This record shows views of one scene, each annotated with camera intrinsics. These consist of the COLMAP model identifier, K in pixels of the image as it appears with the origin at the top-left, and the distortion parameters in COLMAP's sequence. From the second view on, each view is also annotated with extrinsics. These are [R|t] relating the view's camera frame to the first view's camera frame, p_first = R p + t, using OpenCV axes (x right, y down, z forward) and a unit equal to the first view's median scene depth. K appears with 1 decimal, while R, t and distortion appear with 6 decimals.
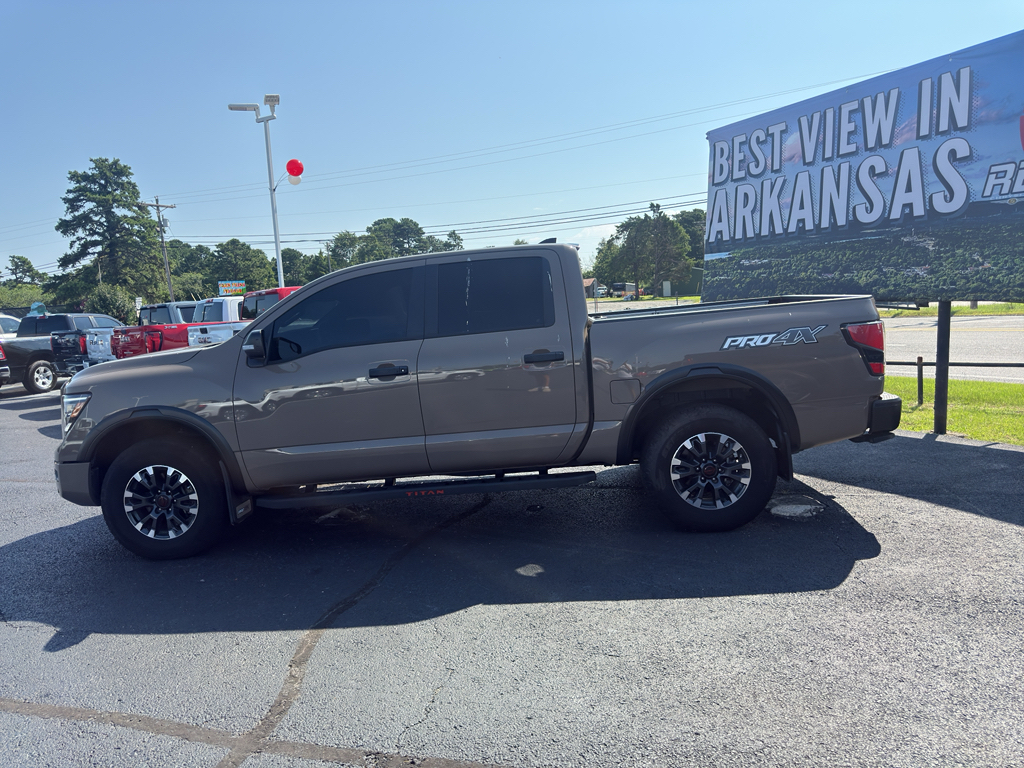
lens RADIAL K [[752.6, 0, 542.6], [0, 752.6, 378.1], [0, 0, 1]] dist [0.049323, -0.064125]
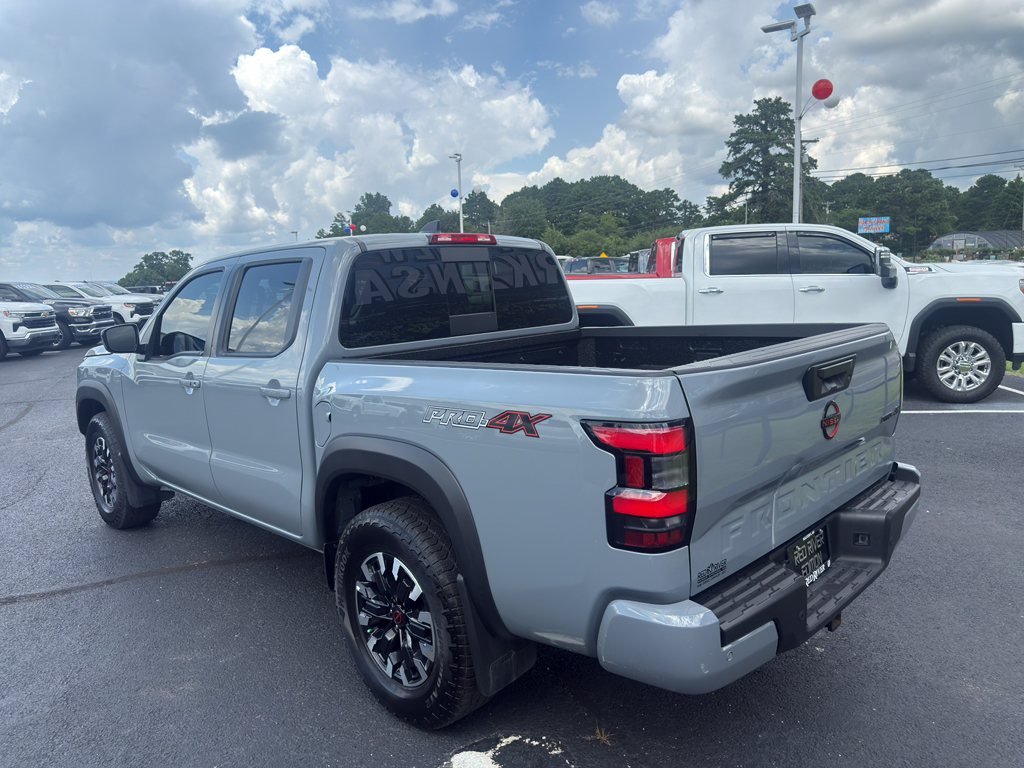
lens RADIAL K [[762.8, 0, 514.9], [0, 762.8, 381.7], [0, 0, 1]] dist [0.018431, -0.010406]
pose [[0.604506, 0.155715, -0.781233, 0.086521], [-0.085518, 0.987727, 0.130700, -0.016406], [0.791997, -0.012200, 0.610403, 0.092103]]
